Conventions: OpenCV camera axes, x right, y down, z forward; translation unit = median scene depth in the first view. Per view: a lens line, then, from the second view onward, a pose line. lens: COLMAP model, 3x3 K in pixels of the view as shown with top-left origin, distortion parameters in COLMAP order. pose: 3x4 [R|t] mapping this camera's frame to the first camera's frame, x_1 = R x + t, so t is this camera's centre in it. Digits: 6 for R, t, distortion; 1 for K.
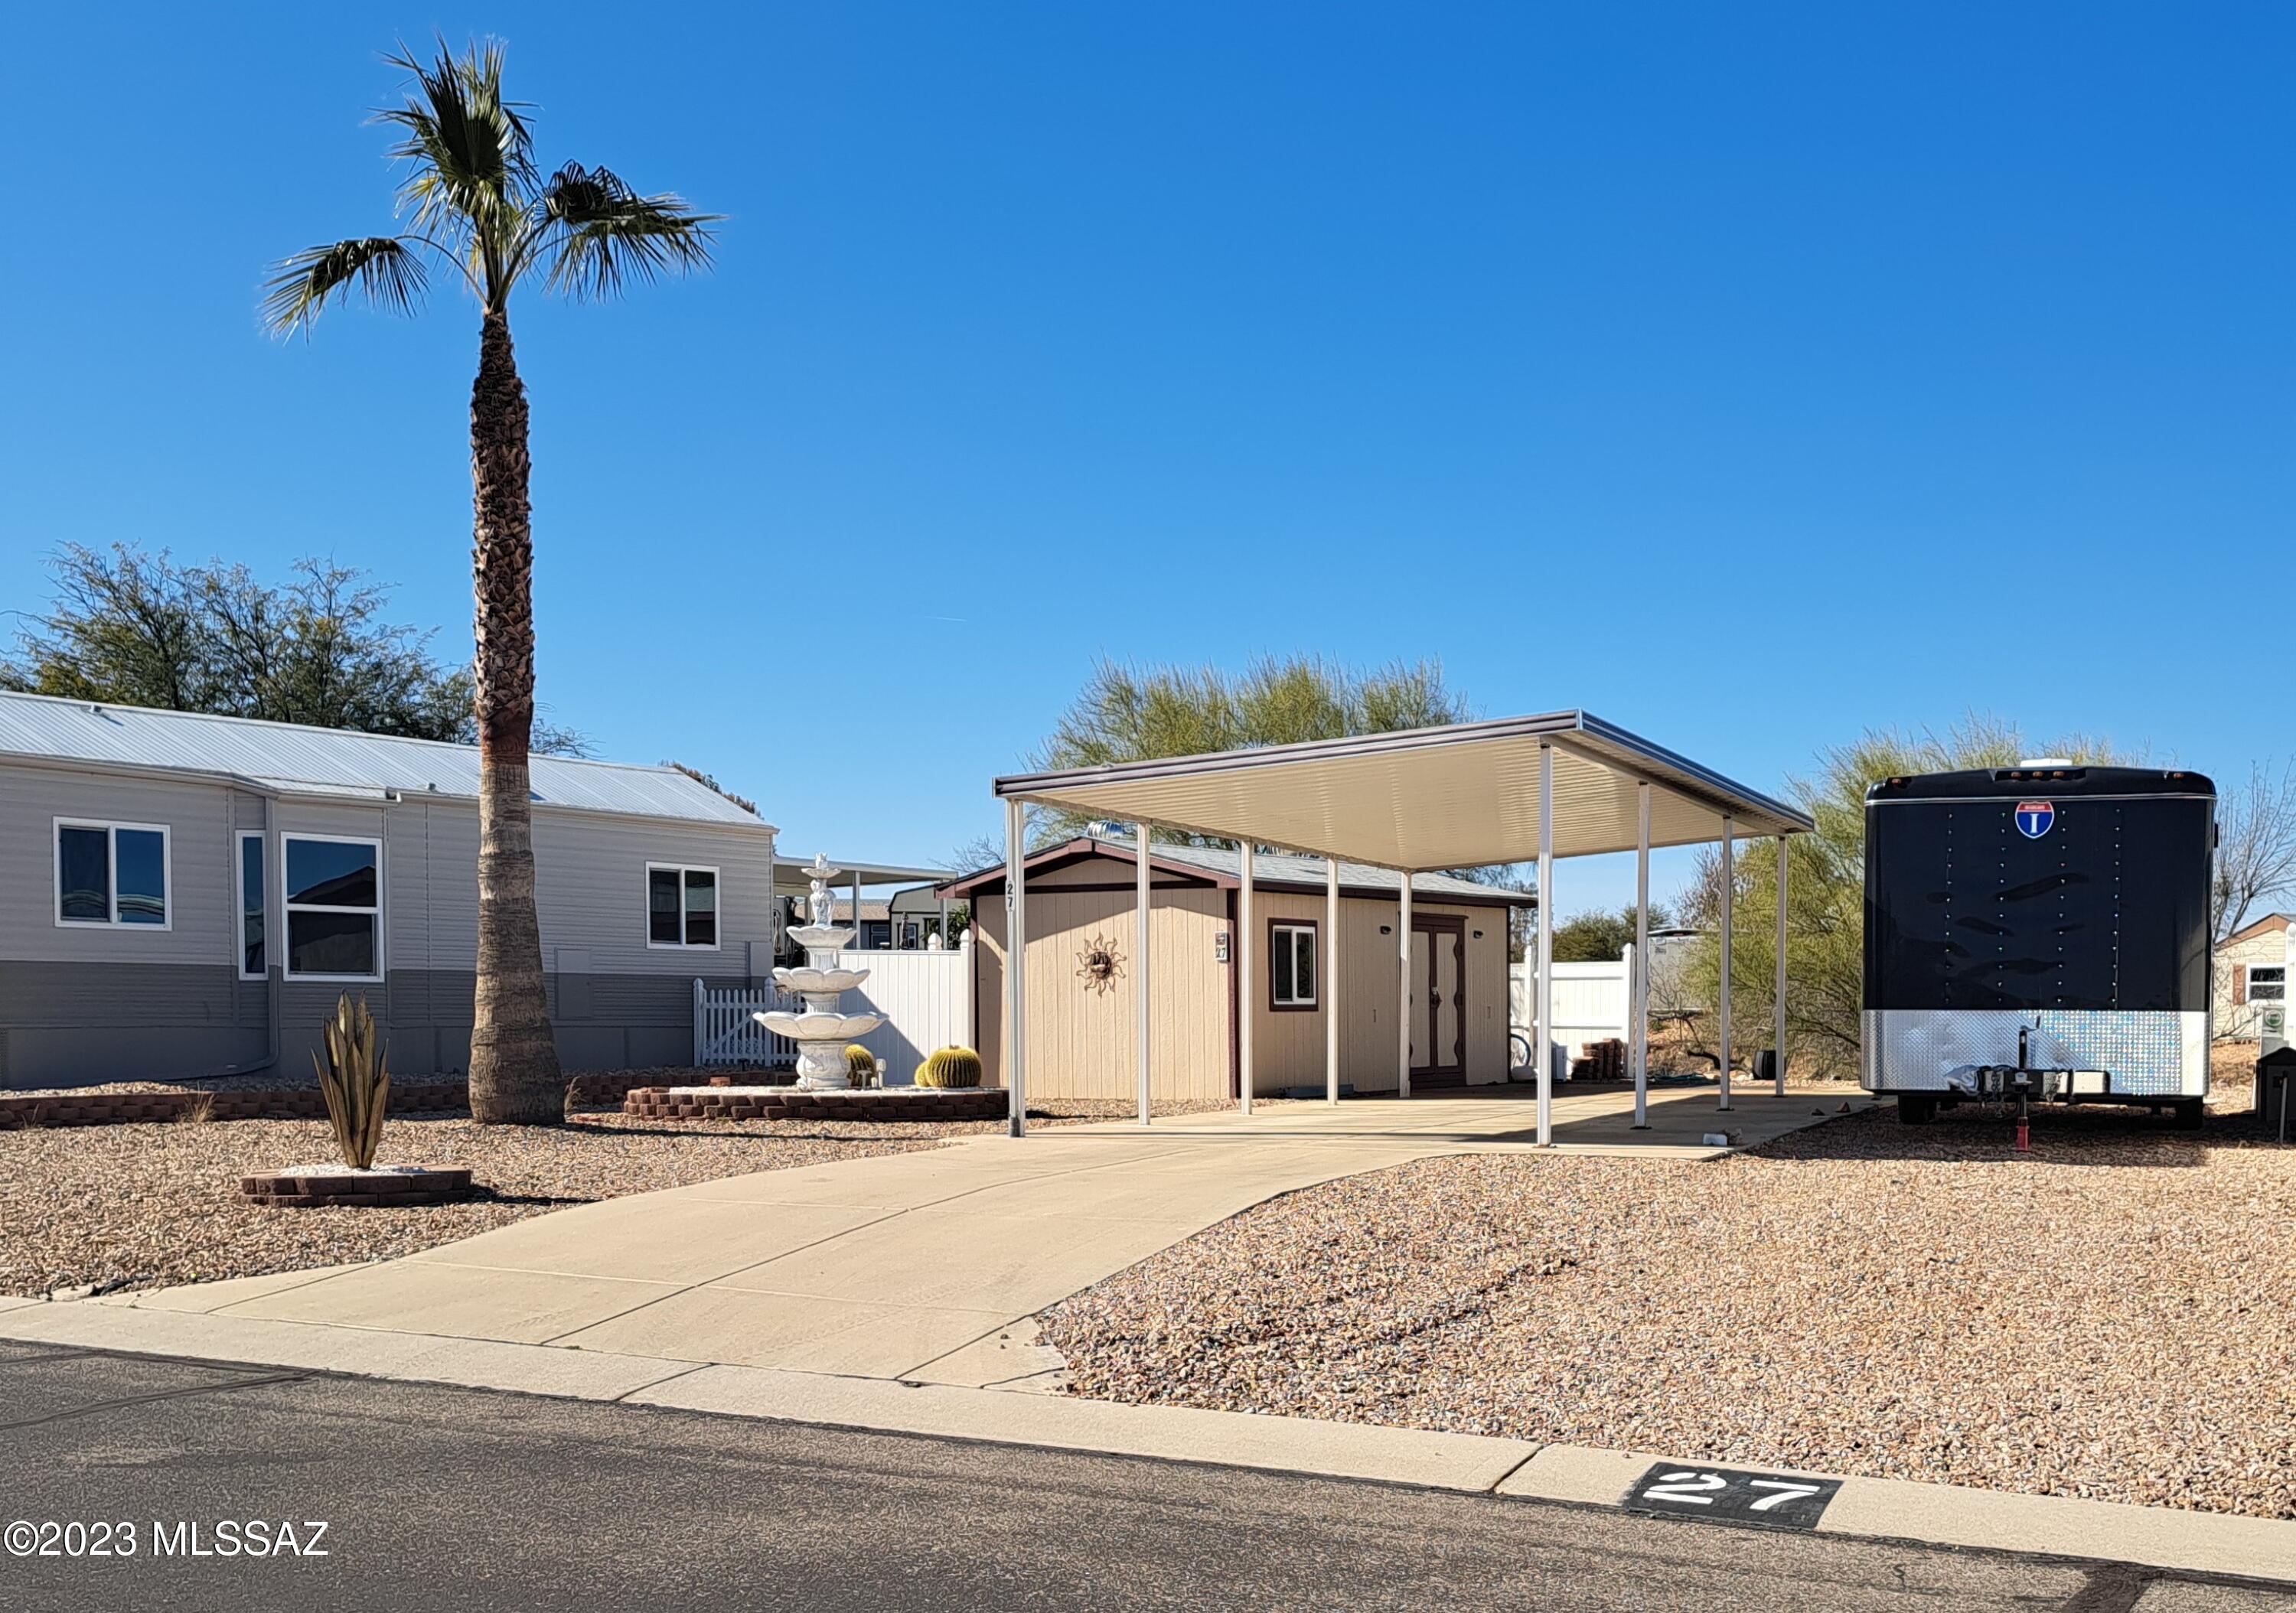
lens RADIAL K [[1963.1, 0, 1151.9], [0, 1963.1, 830.4], [0, 0, 1]] dist [0.058332, 0.005738]
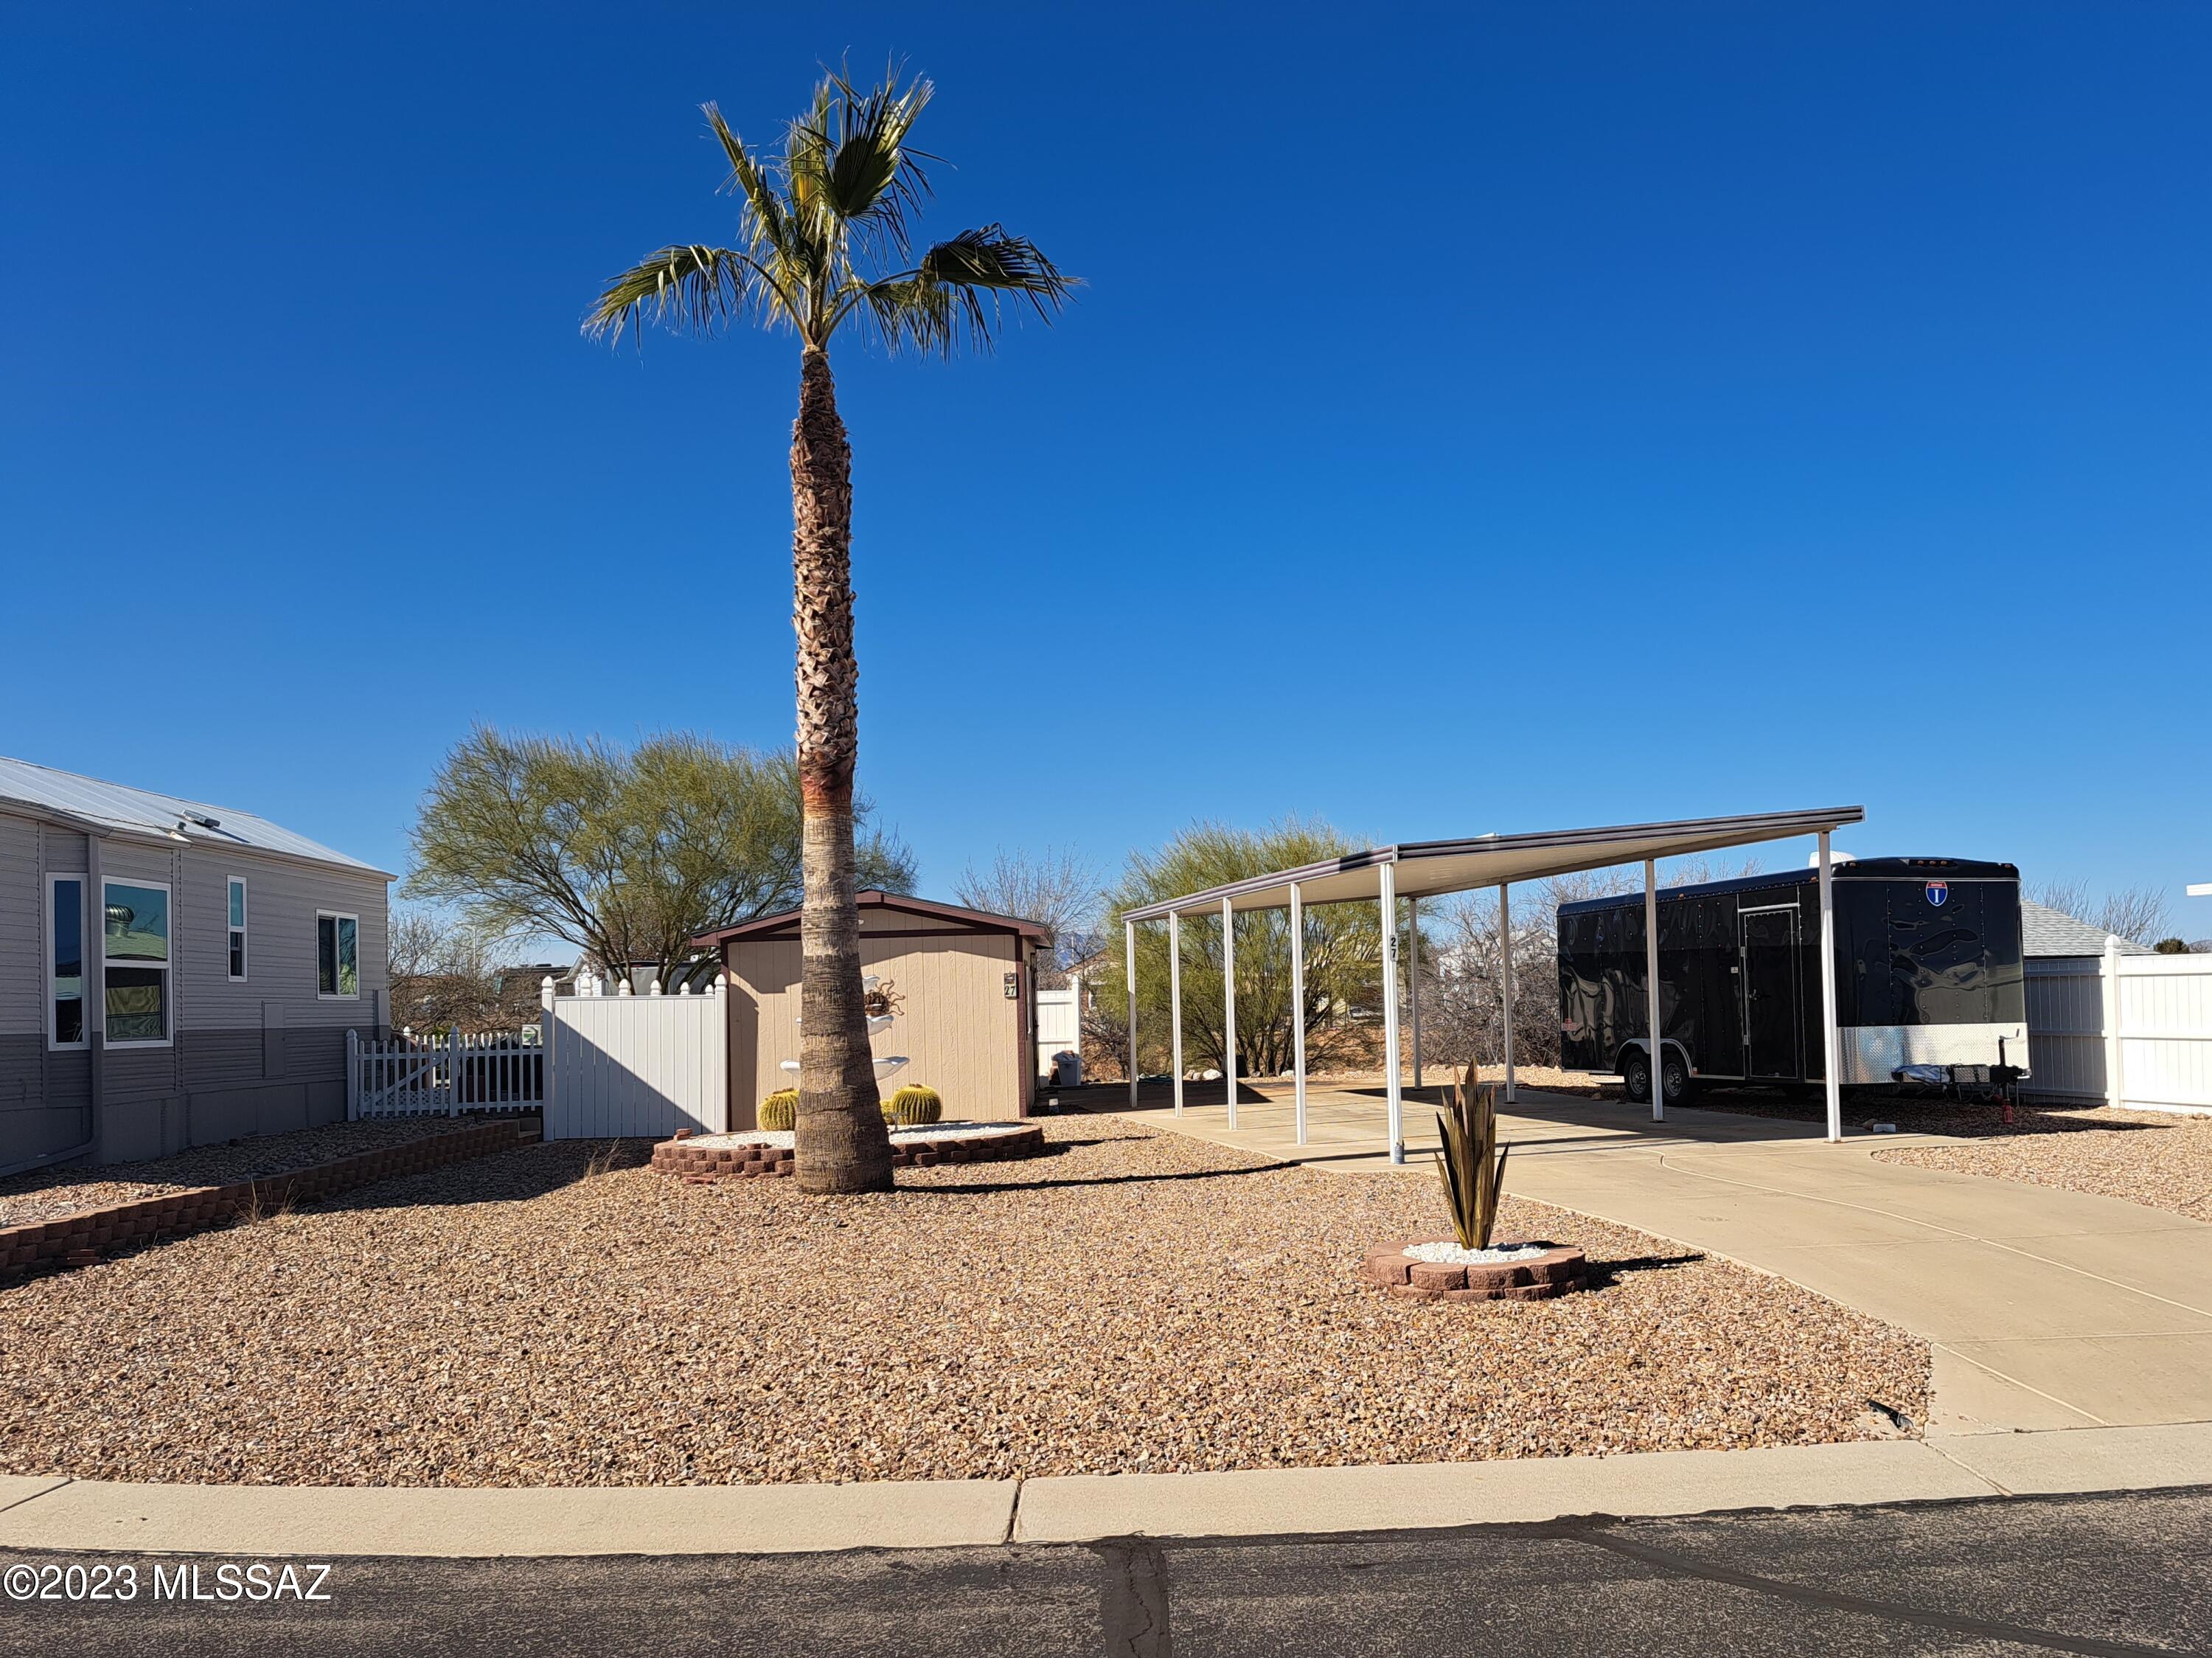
lens RADIAL K [[1541.6, 0, 1104.4], [0, 1541.6, 809.0], [0, 0, 1]] dist [0.047518, 0.001416]
pose [[0.863814, 0.038369, 0.502347, -0.410512], [-0.014938, 0.998608, -0.050585, 0.000098], [-0.503589, 0.036192, 0.863185, 0.195215]]
